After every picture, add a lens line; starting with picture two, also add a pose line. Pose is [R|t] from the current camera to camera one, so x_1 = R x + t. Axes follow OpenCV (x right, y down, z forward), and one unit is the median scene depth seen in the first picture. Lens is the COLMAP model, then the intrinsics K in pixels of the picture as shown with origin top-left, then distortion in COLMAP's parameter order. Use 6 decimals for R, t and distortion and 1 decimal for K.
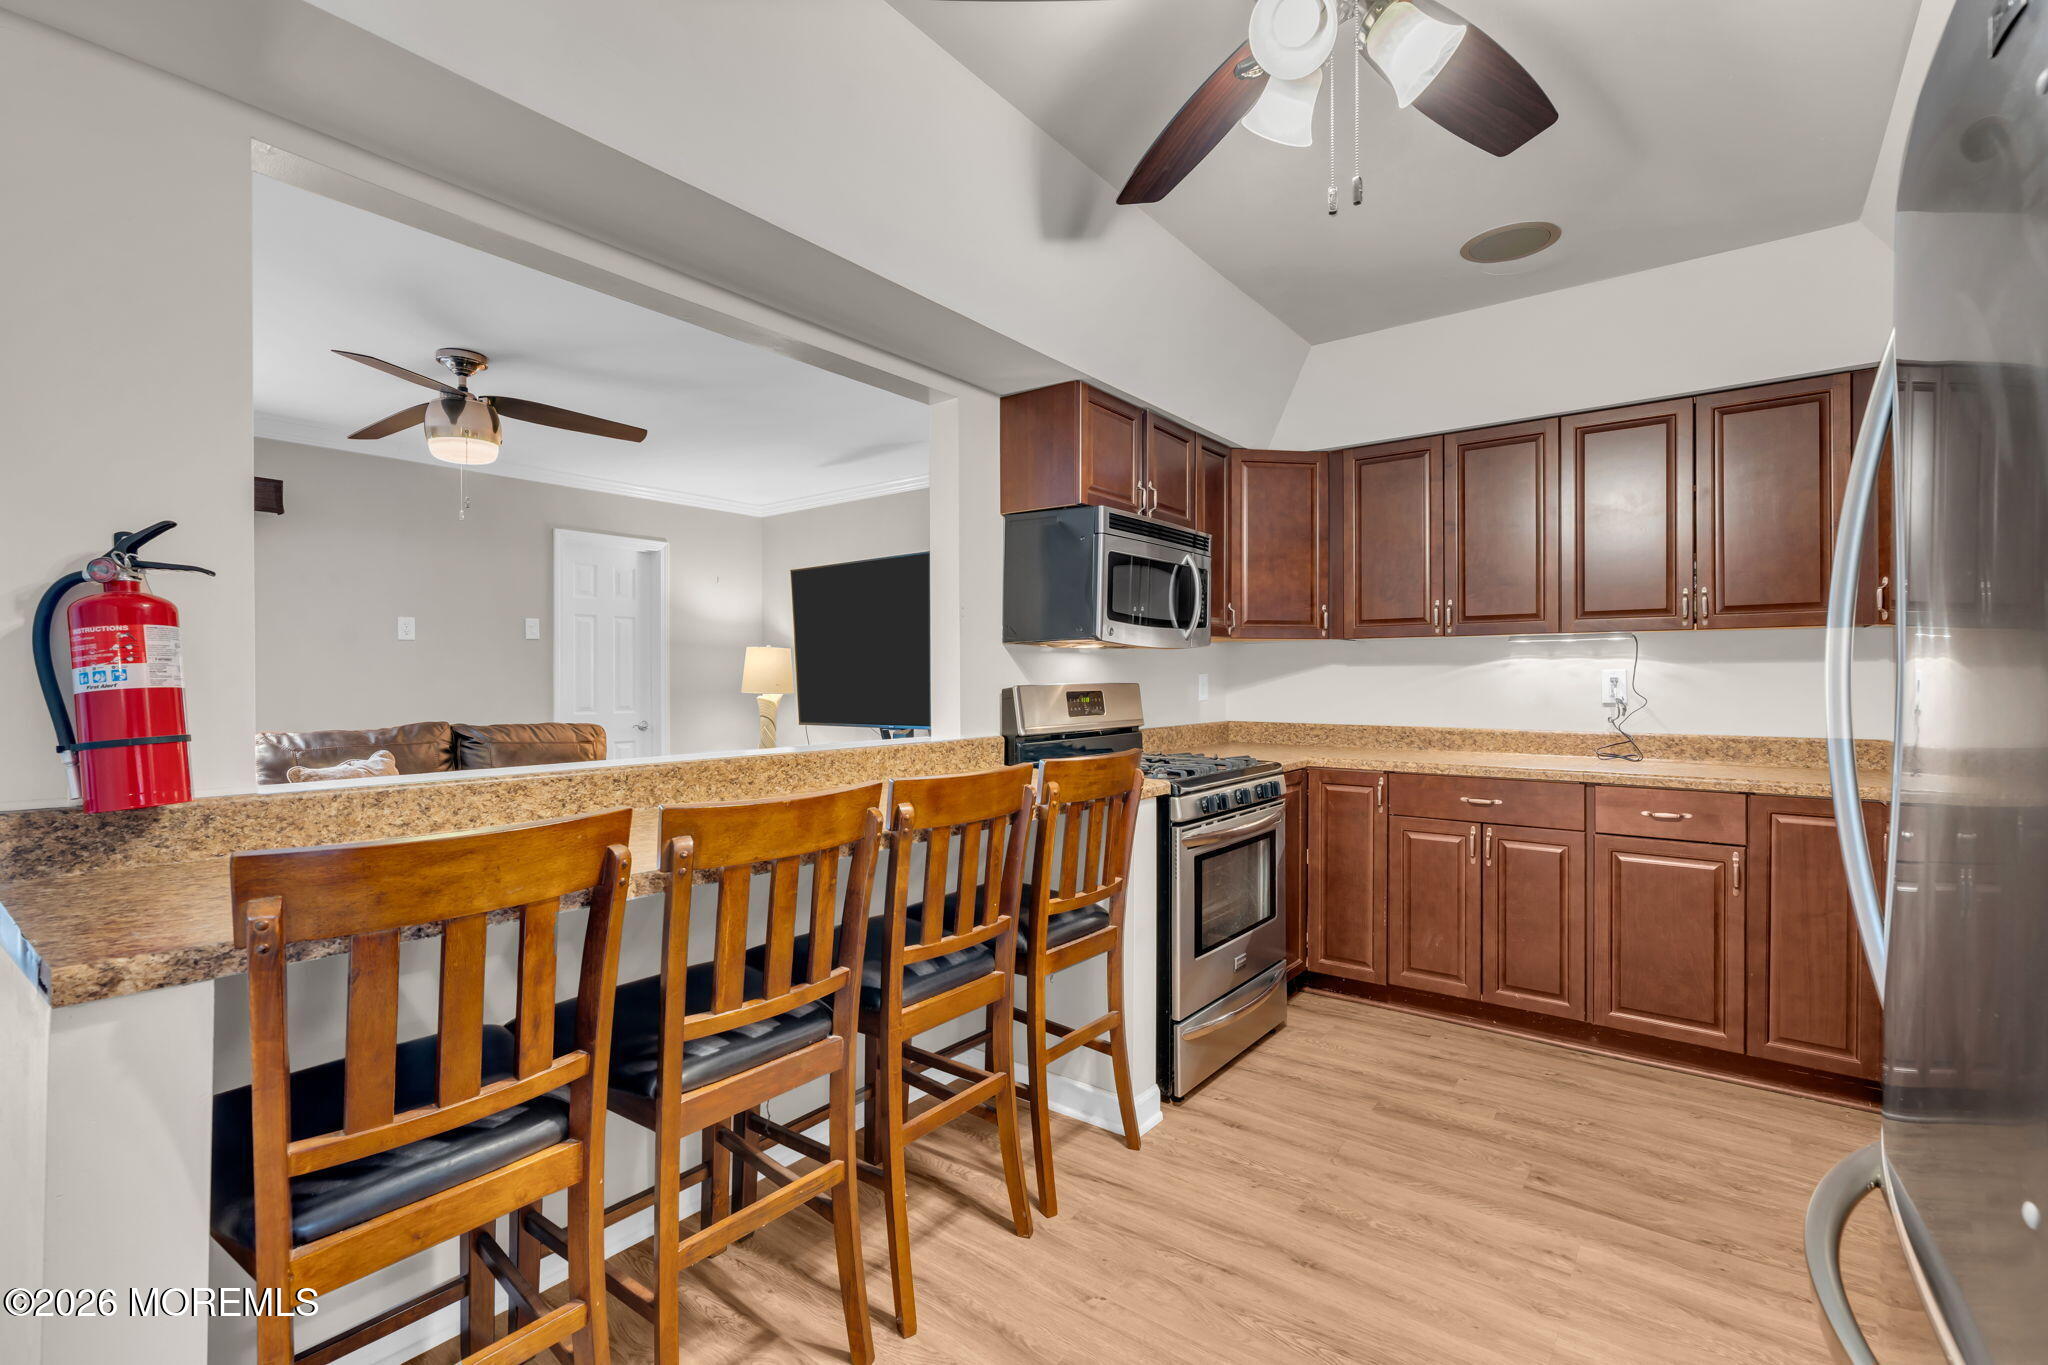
lens RADIAL K [[915.7, 0, 1026.4], [0, 915.7, 678.8], [0, 0, 1]] dist [-0.004836, 0.000869]
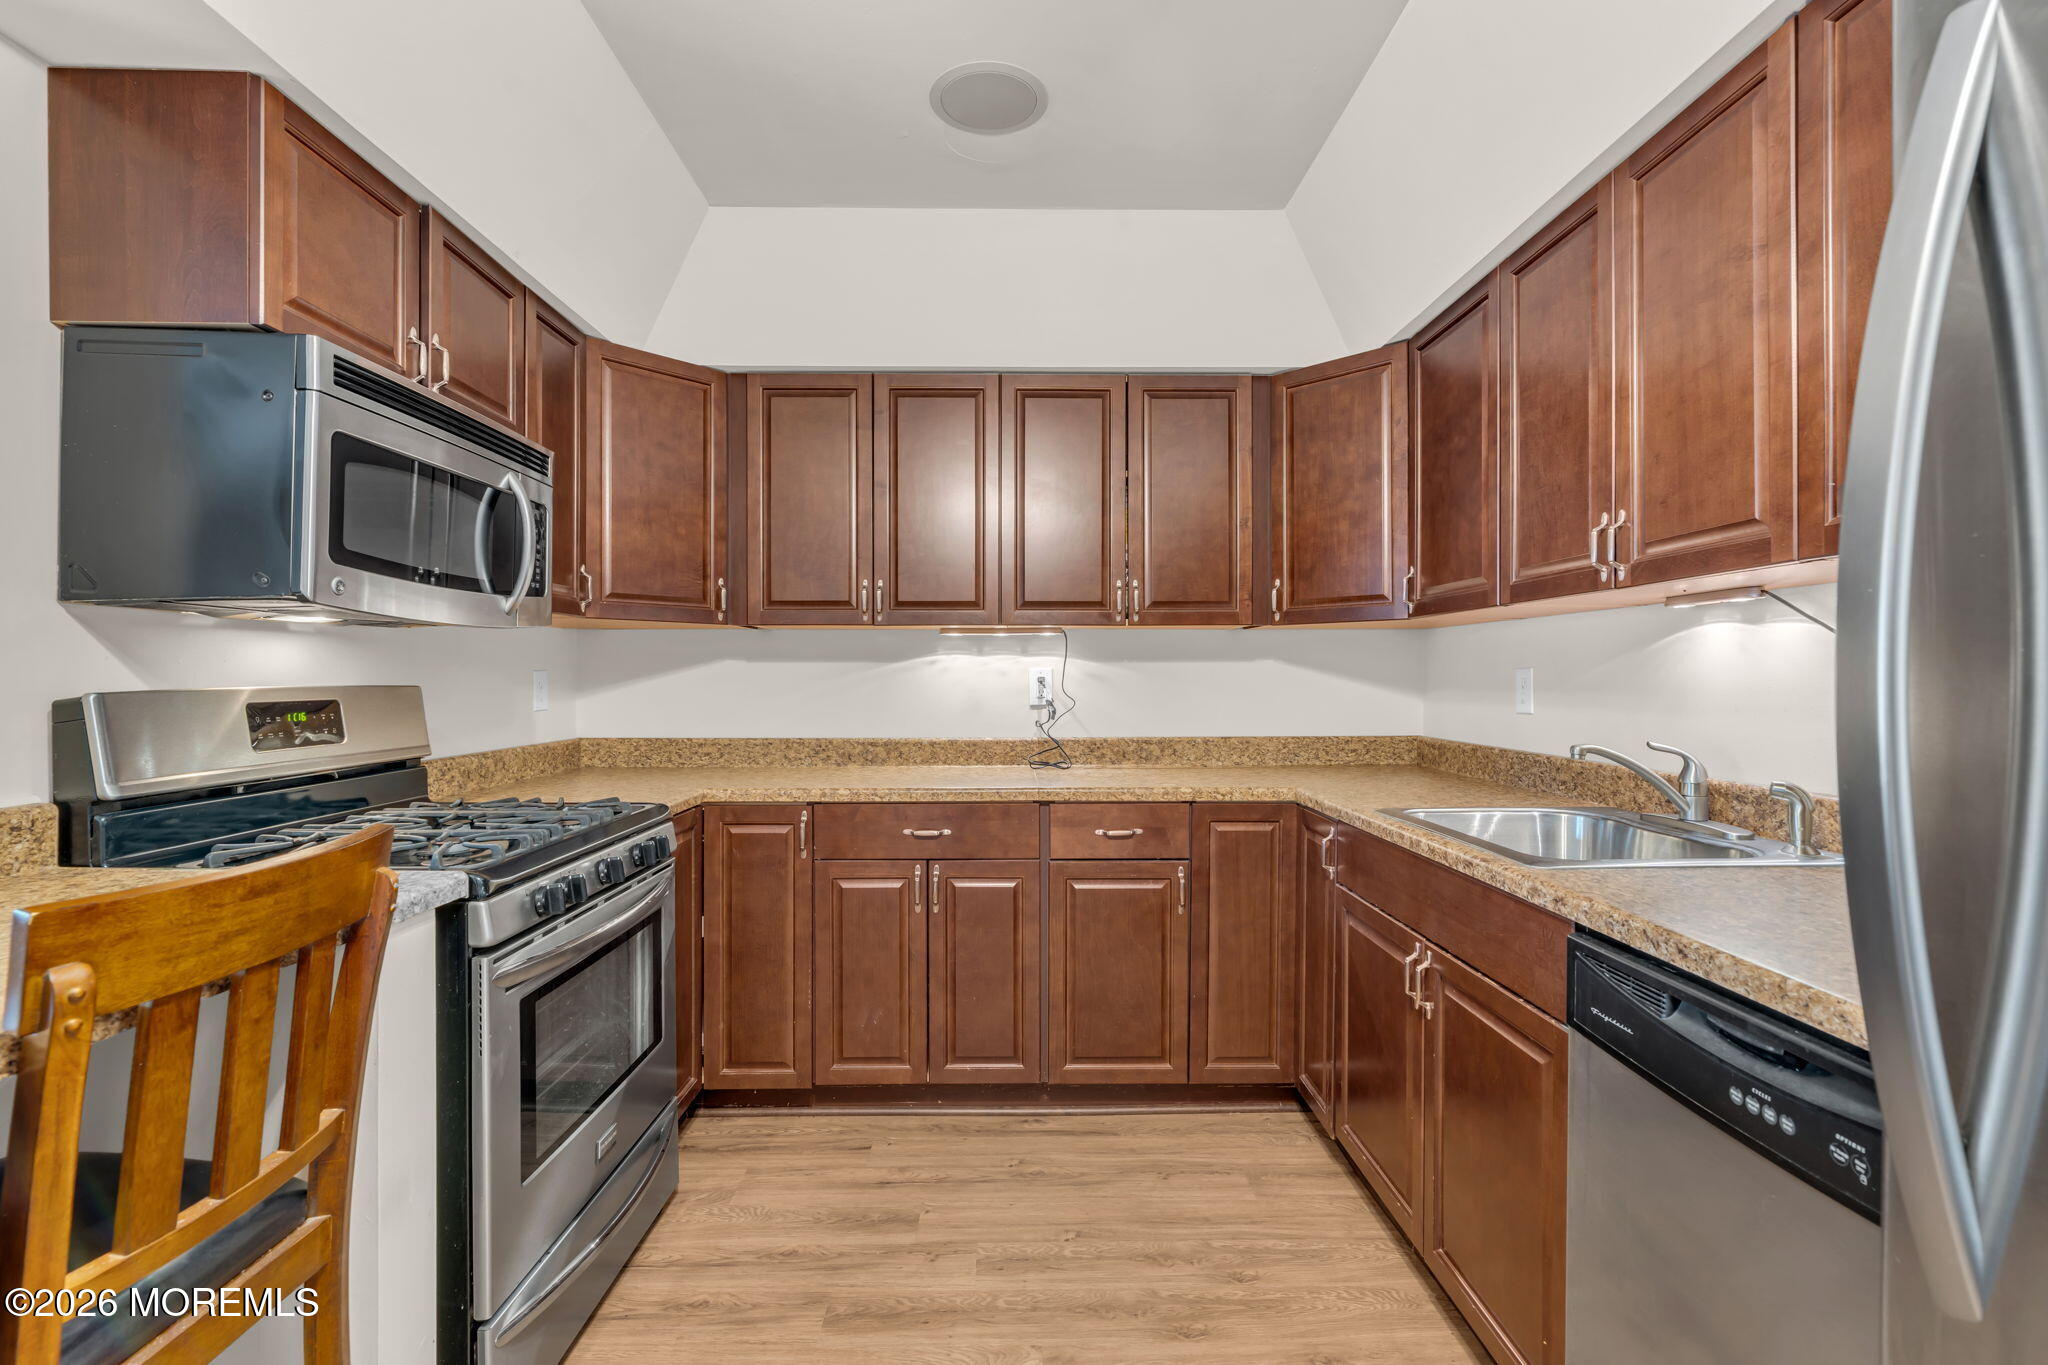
lens RADIAL K [[917.0, 0, 1024.3], [0, 917.0, 681.2], [0, 0, 1]] dist [-0.002666, 0.000681]
pose [[0.781456, -0.001889, 0.623958, 0.063833], [-0.000035, 0.999995, 0.003072, -0.000157], [-0.623961, -0.002422, 0.781452, 0.314258]]
